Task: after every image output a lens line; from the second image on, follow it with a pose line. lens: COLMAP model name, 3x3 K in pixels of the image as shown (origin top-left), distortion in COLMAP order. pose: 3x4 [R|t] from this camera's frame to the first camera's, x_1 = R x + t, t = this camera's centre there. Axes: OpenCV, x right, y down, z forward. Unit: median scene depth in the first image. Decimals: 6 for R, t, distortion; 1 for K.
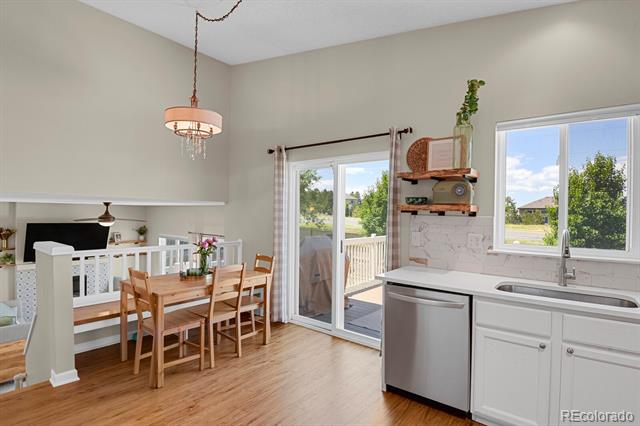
lens RADIAL K [[326.9, 0, 321.7], [0, 326.9, 215.3], [0, 0, 1]] dist [-0.026440, -0.002020]
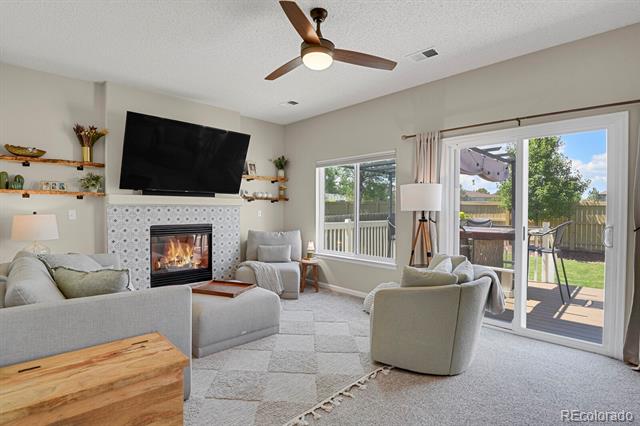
lens RADIAL K [[326.9, 0, 320.5], [0, 326.9, 215.4], [0, 0, 1]] dist [-0.026440, -0.002020]
pose [[0.991382, -0.007501, -0.130788, -0.518592], [0.008908, 0.999909, 0.010171, 0.189154], [0.130700, -0.011248, 0.991358, 0.491251]]
